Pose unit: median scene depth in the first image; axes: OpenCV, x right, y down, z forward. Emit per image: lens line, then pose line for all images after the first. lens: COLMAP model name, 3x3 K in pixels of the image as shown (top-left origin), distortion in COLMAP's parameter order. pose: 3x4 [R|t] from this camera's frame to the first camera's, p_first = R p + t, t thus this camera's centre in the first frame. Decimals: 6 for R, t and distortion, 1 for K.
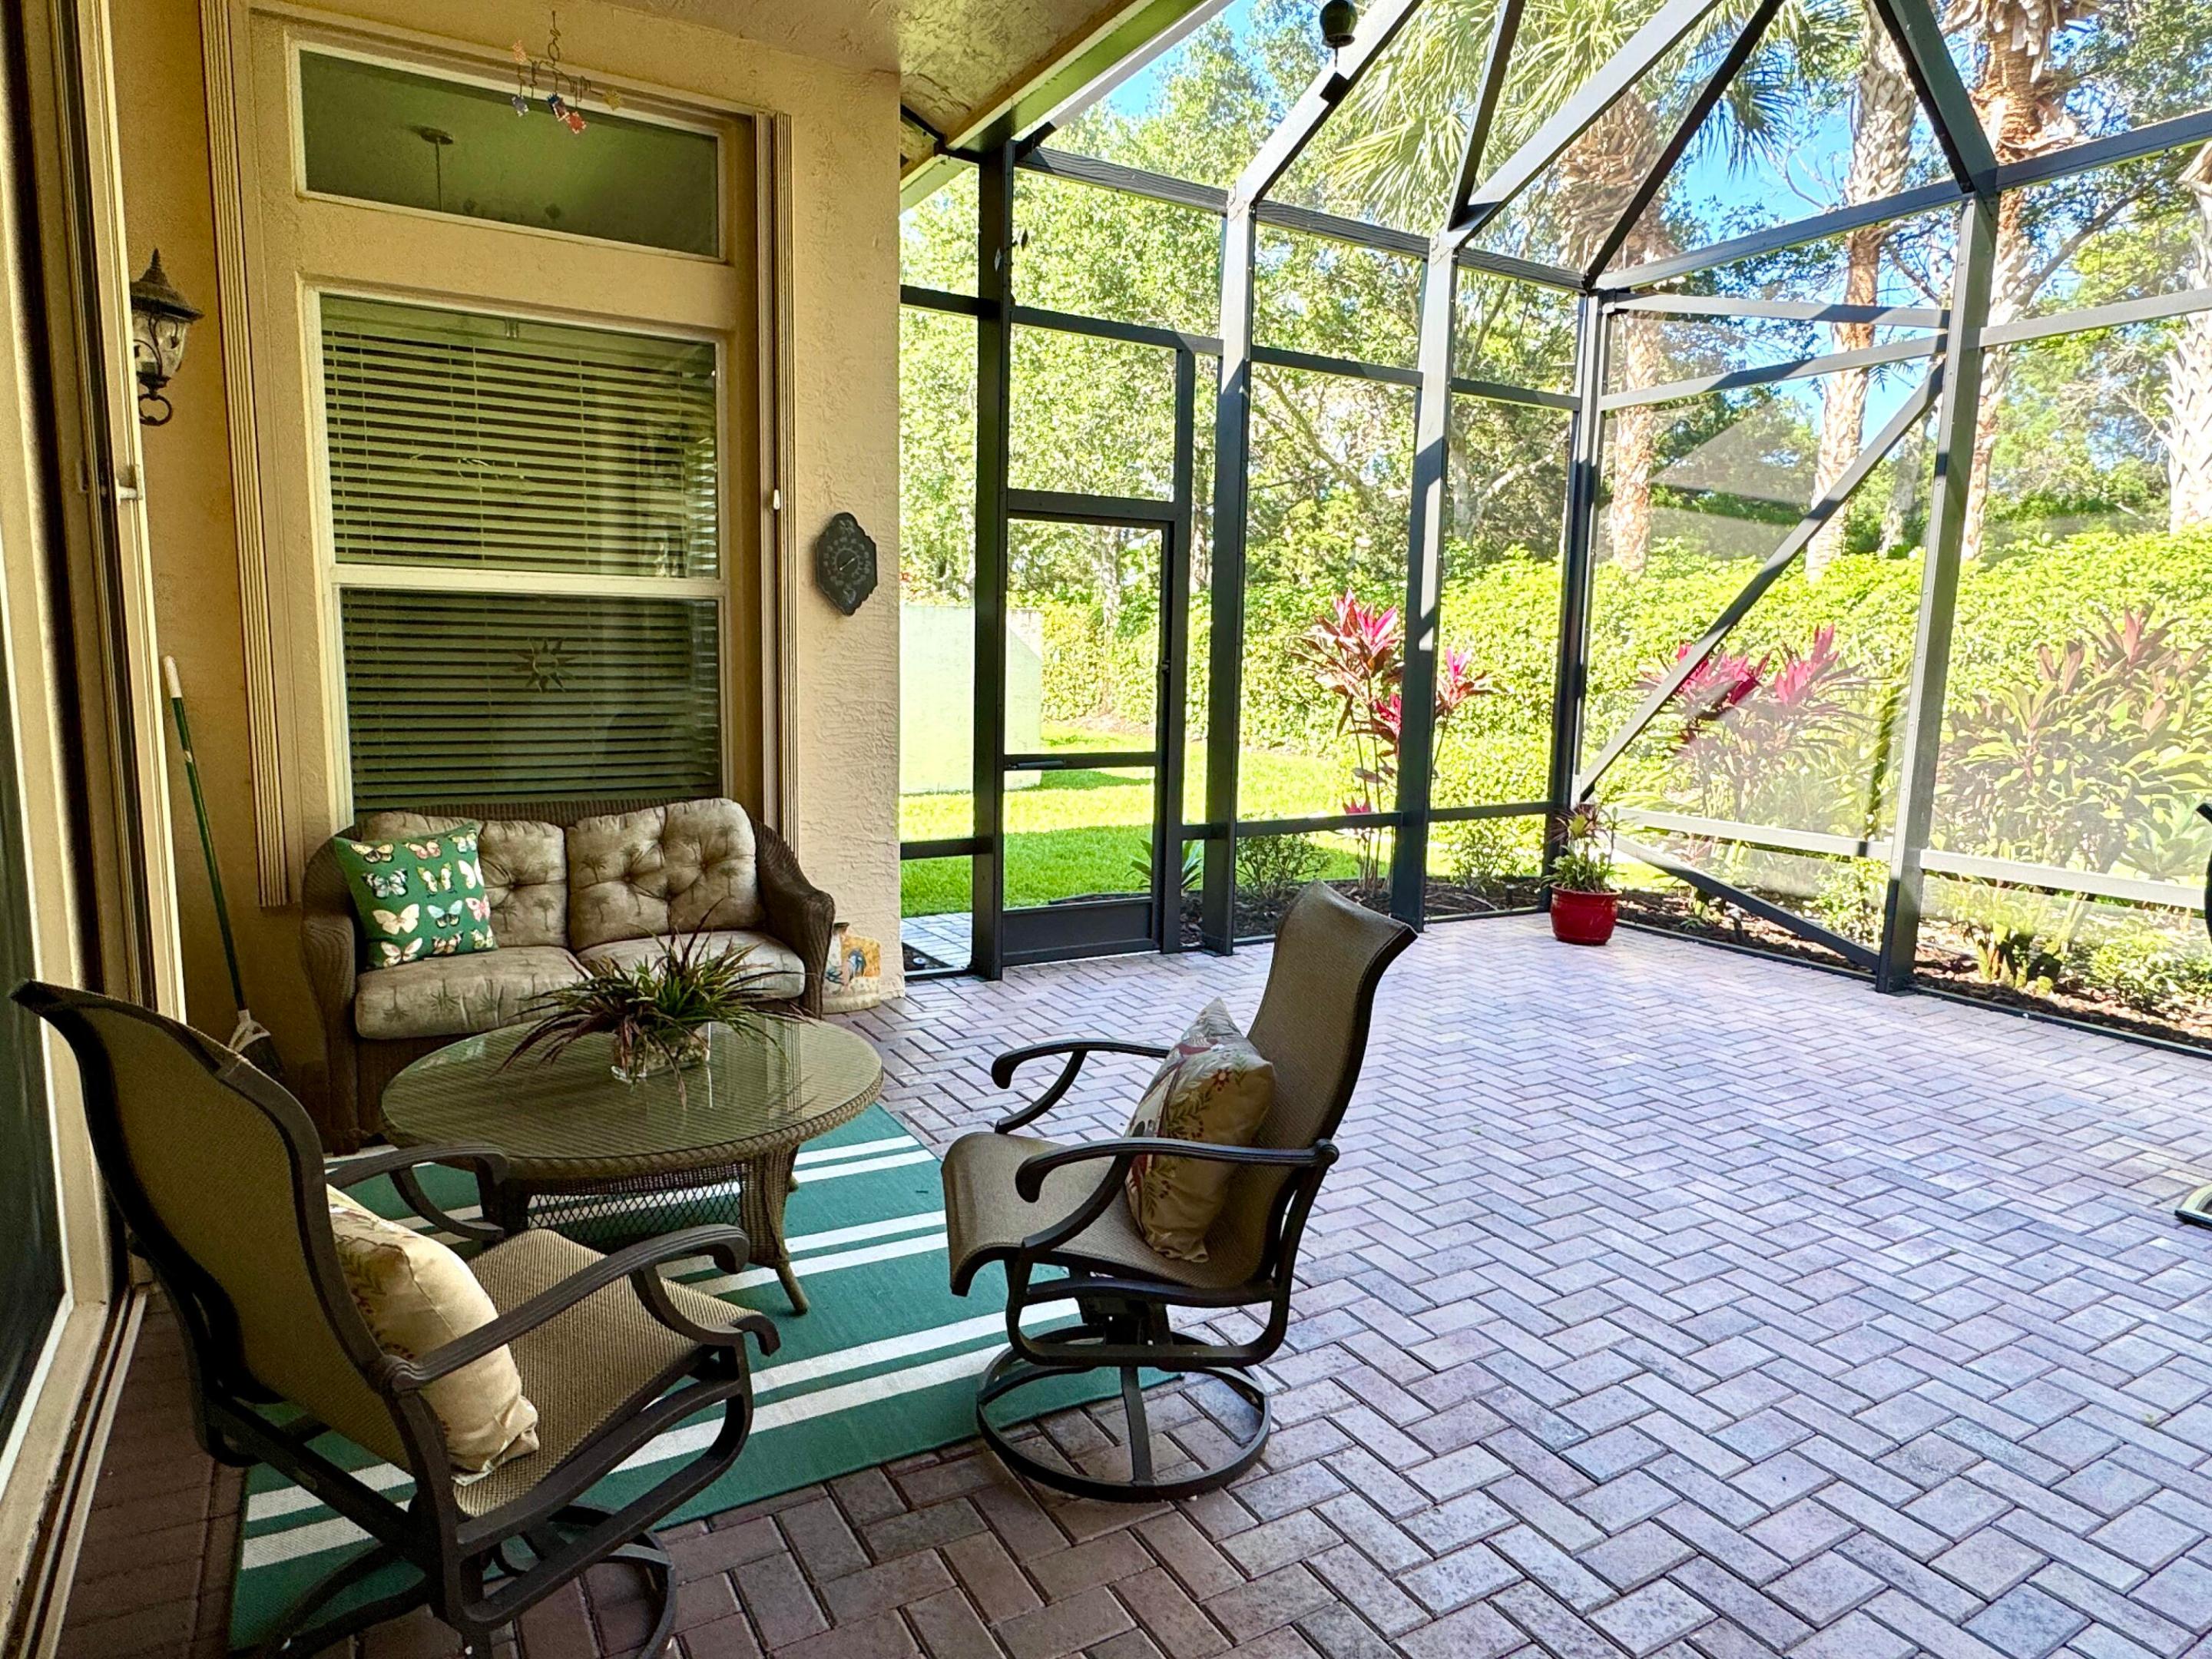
lens RADIAL K [[1319.1, 0, 1100.2], [0, 1319.1, 833.3], [0, 0, 1]] dist [-0.003865, -0.000103]
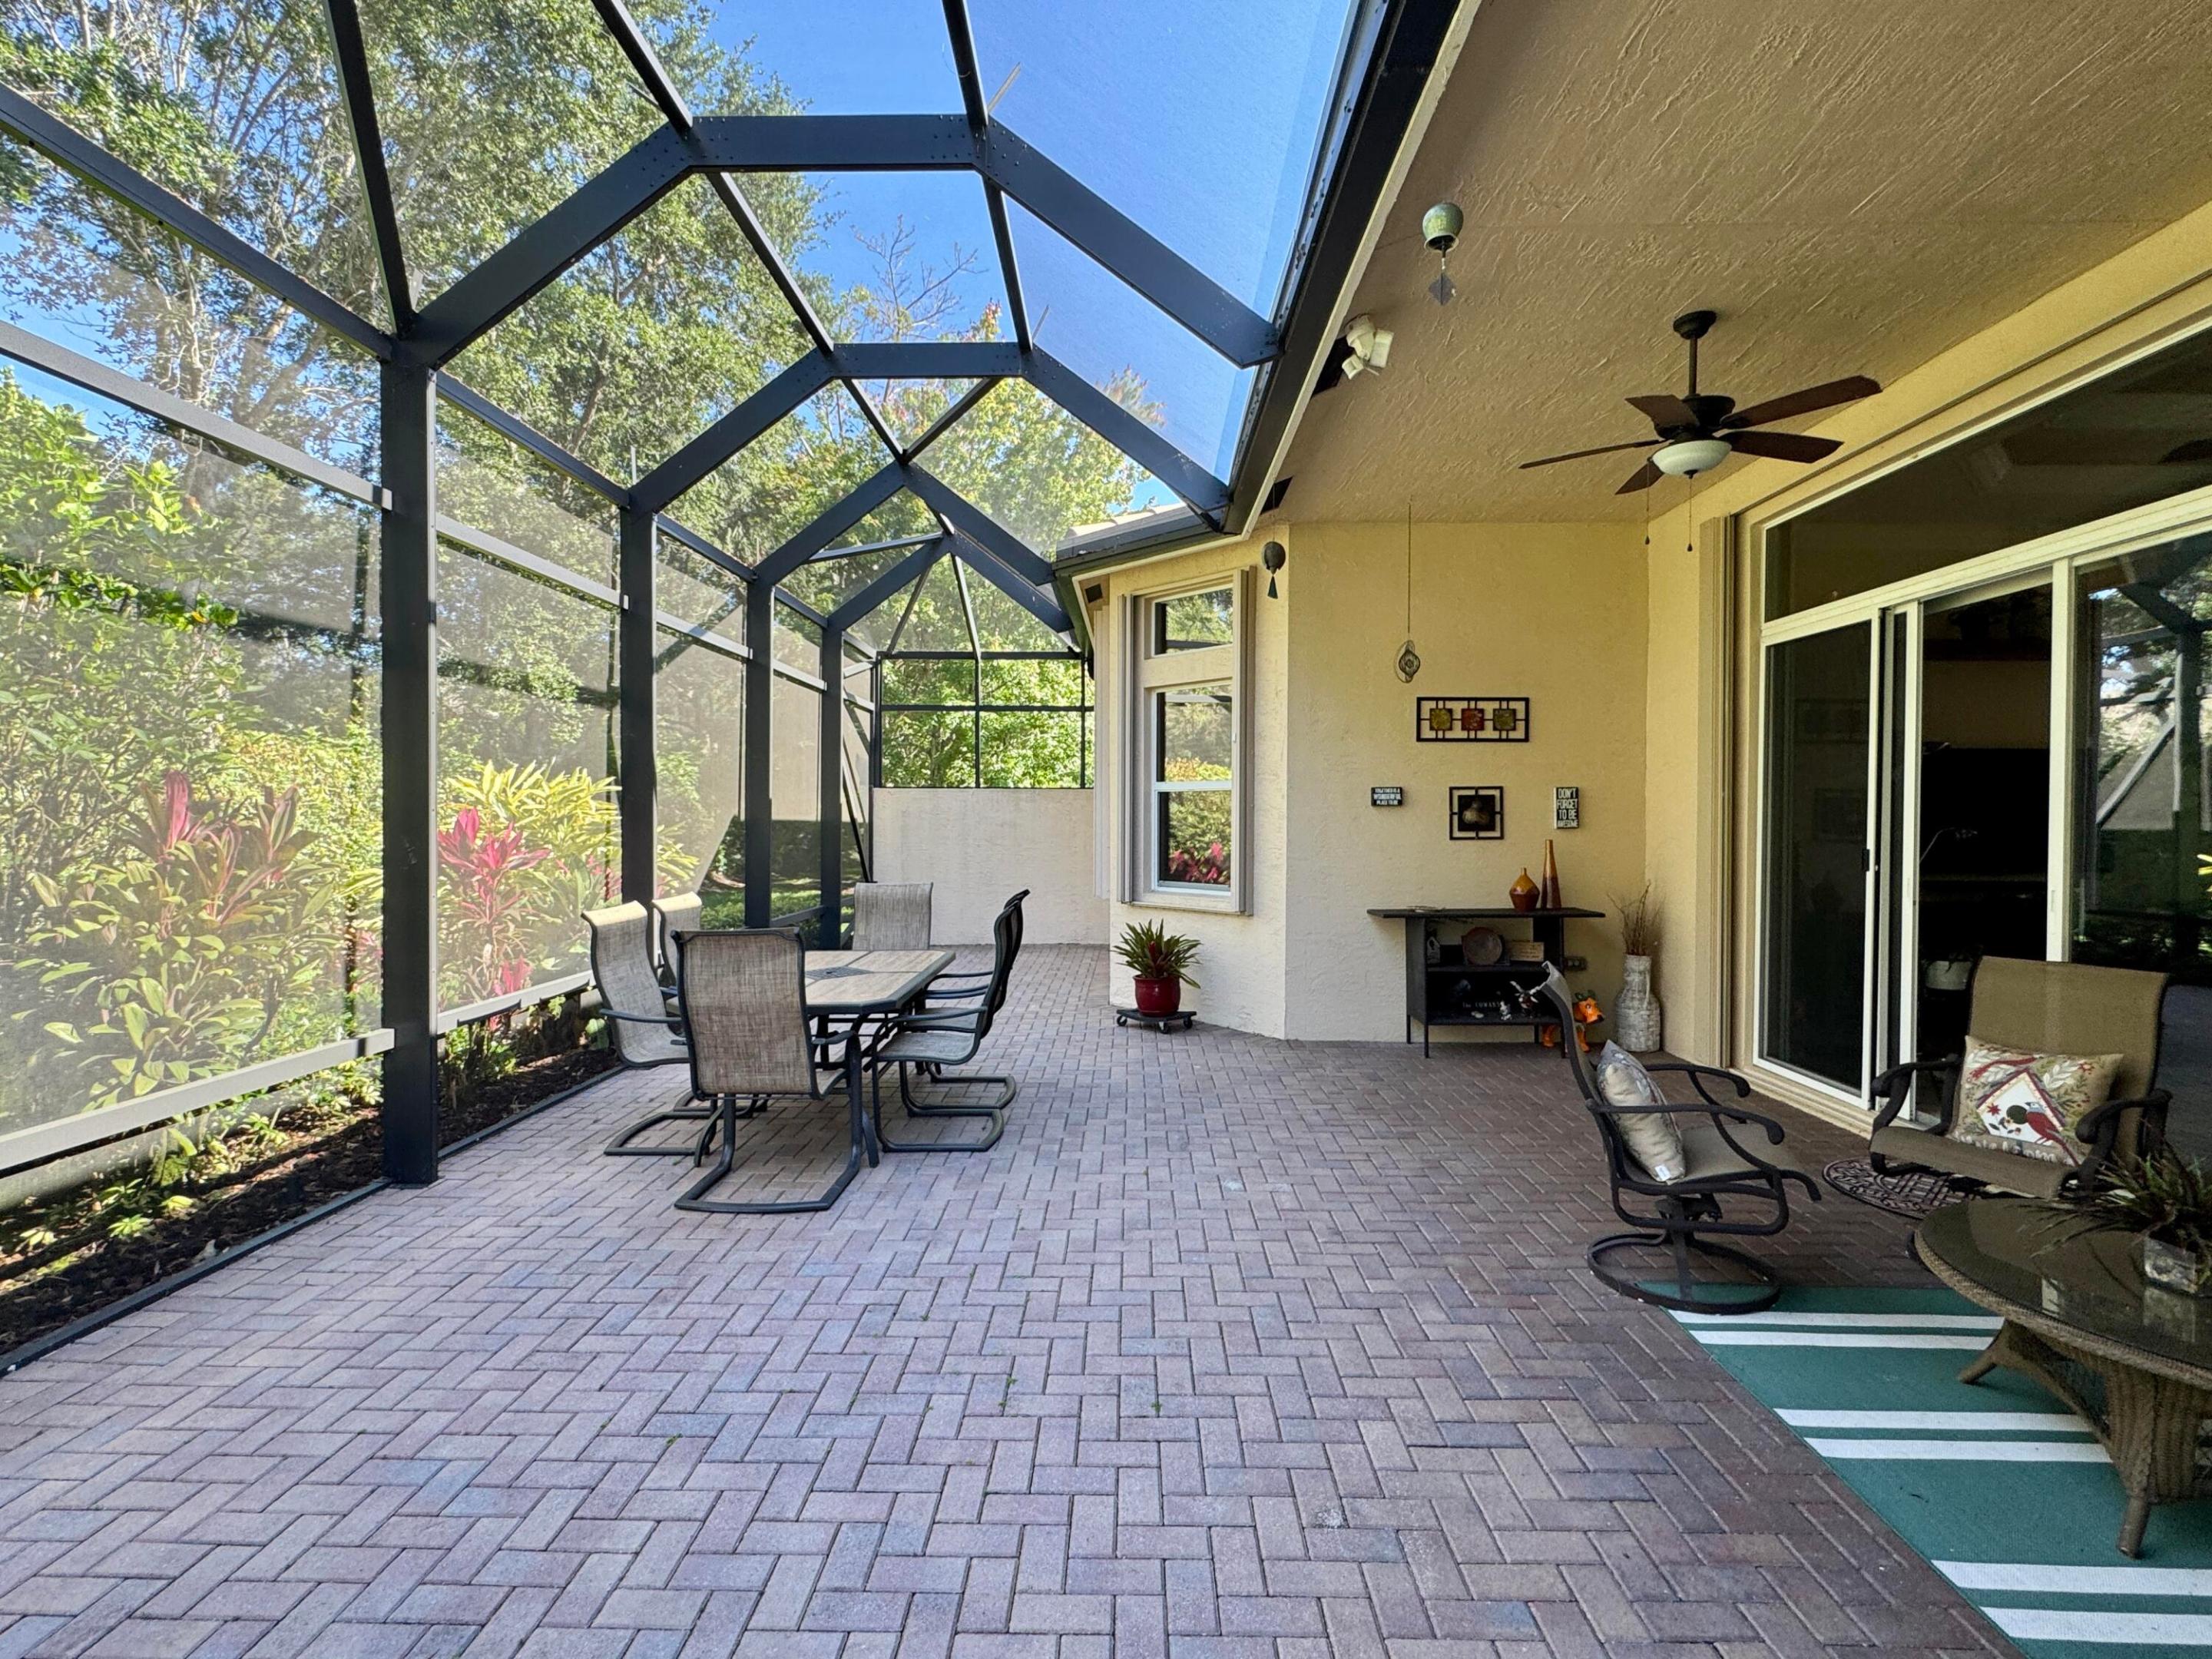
lens RADIAL K [[1036.4, 0, 1108.6], [0, 1036.4, 830.2], [0, 0, 1]] dist [0.000892, -0.000254]
pose [[-0.854317, -0.027879, 0.519005, -0.013750], [0.048876, 0.989826, 0.133622, -0.146677], [-0.517450, 0.139522, -0.844263, 0.989068]]
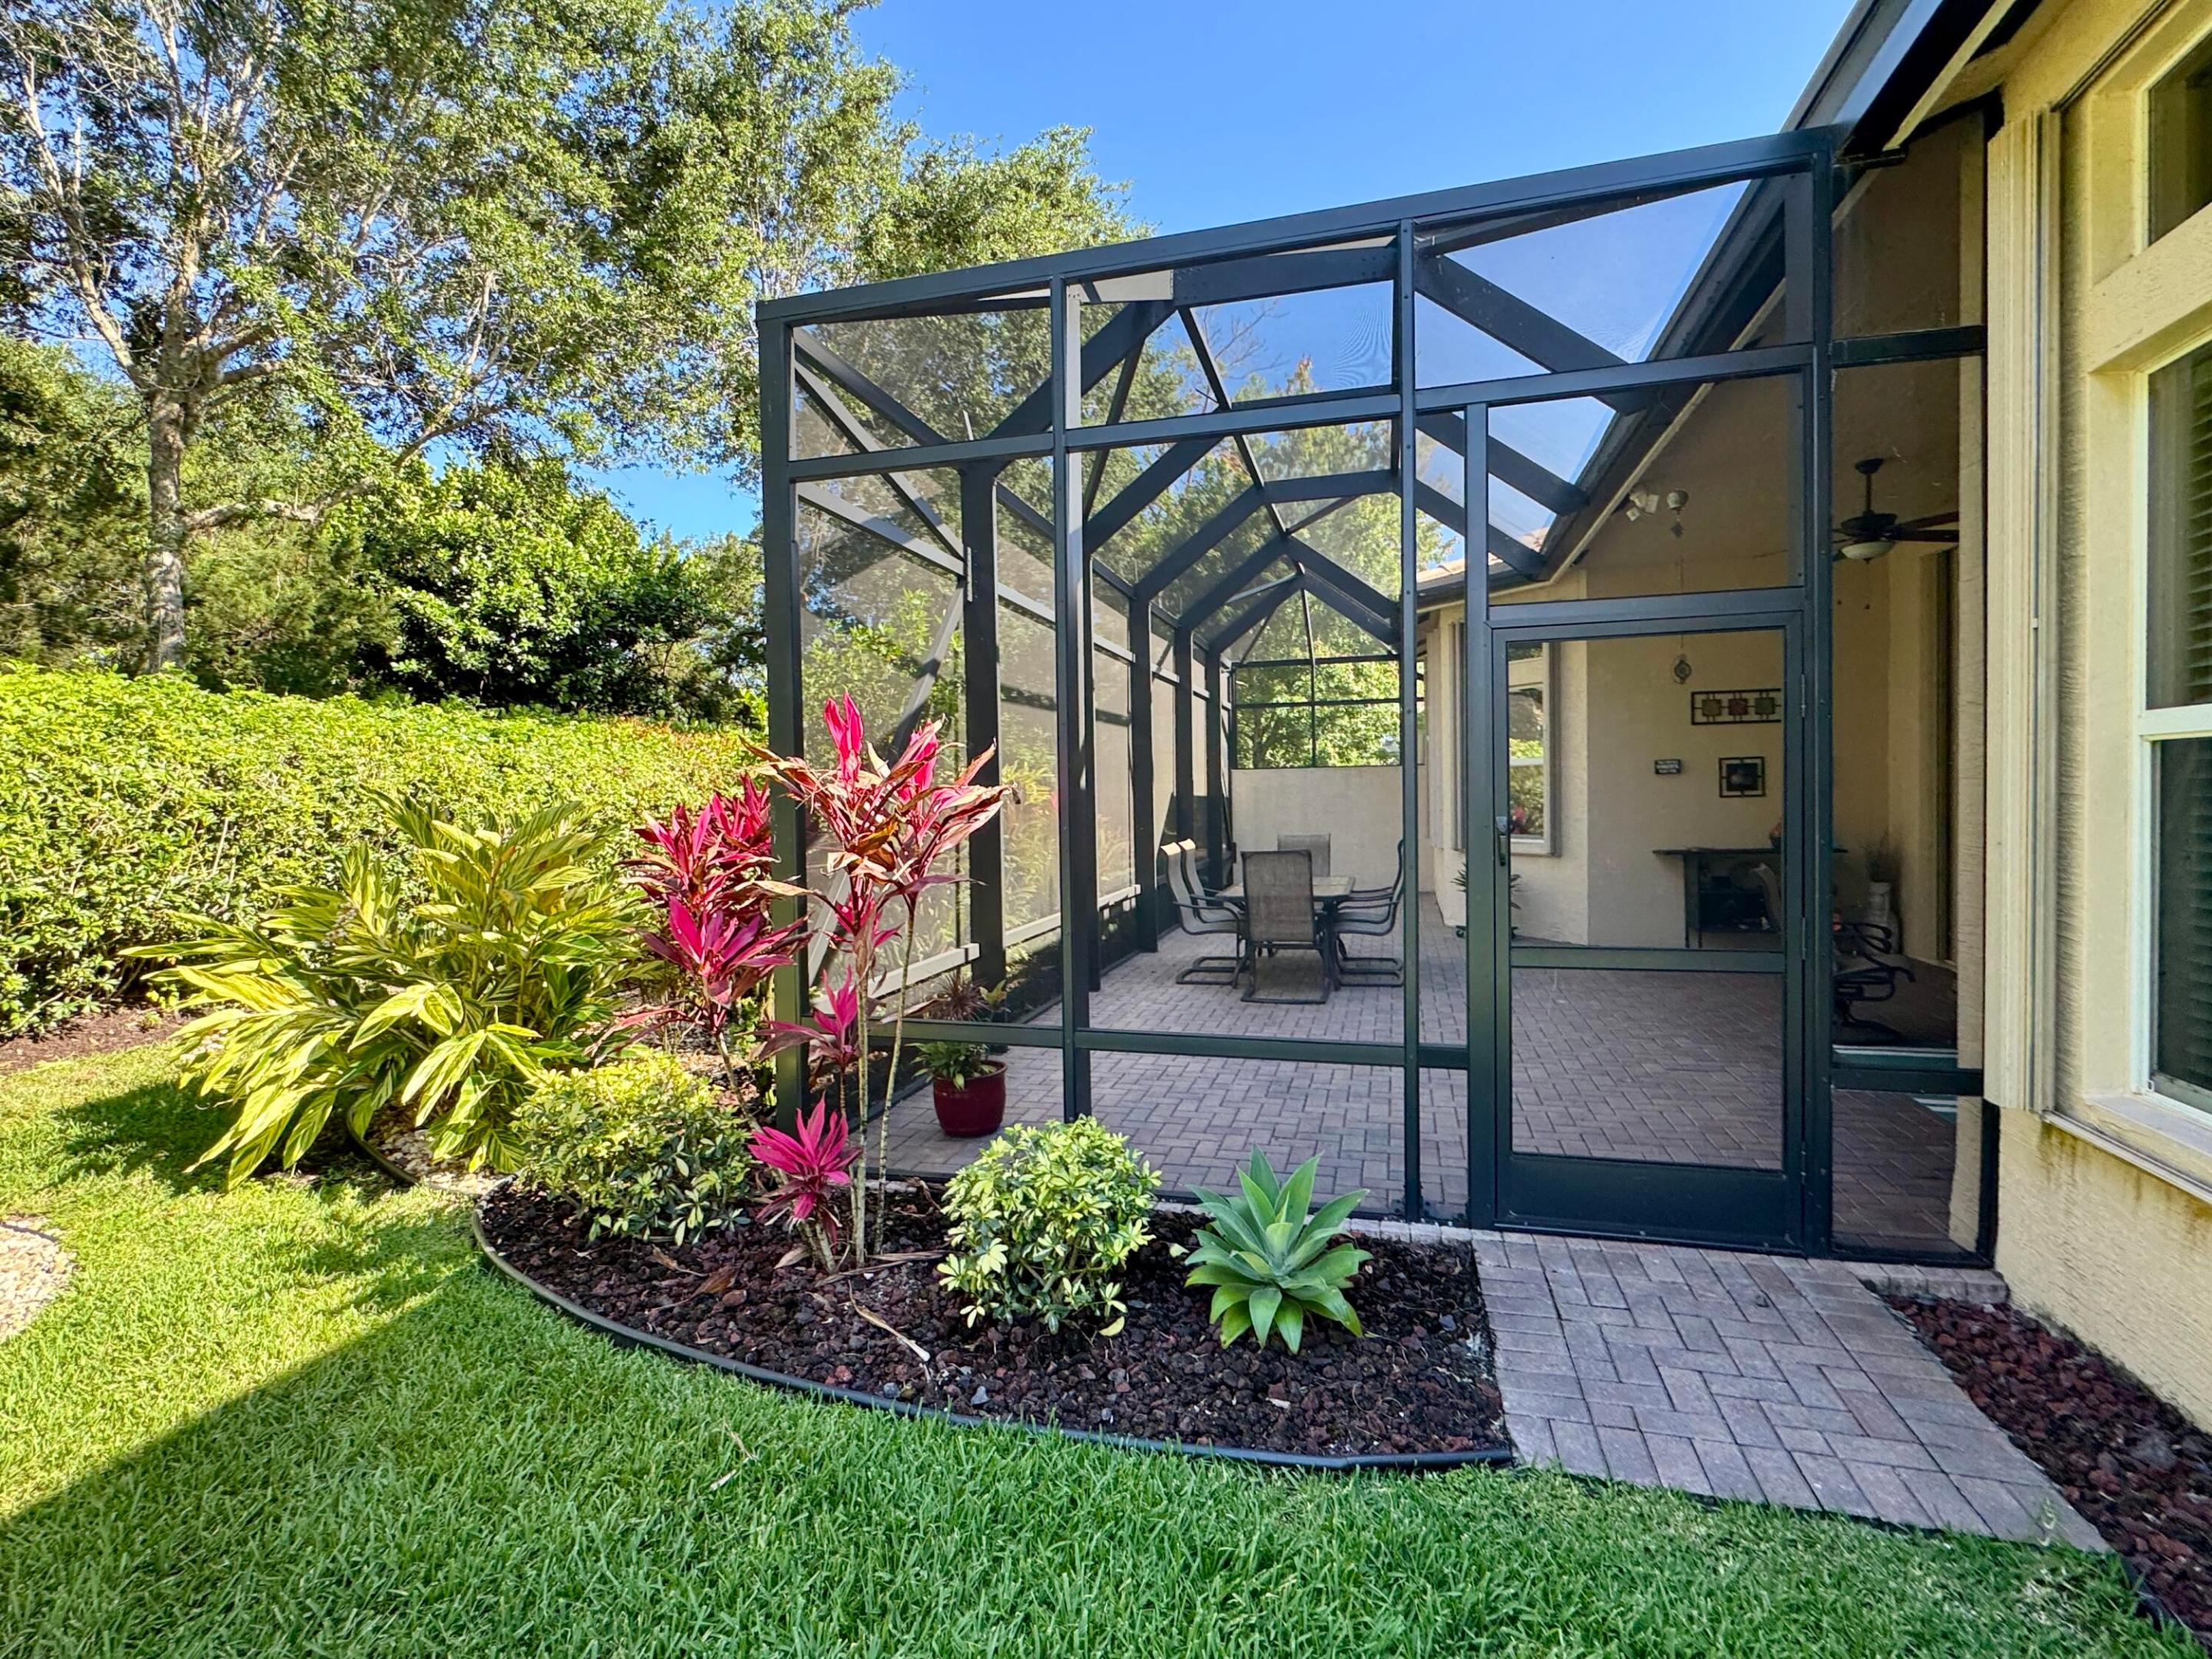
lens RADIAL K [[1036.4, 0, 1102.8], [0, 1036.4, 835.2], [0, 0, 1]] dist [0.000892, -0.000254]
pose [[-0.698108, -0.028945, 0.715407, -0.176266], [0.104819, 0.984286, 0.142108, -0.212576], [-0.708278, 0.174195, -0.684104, 1.453582]]
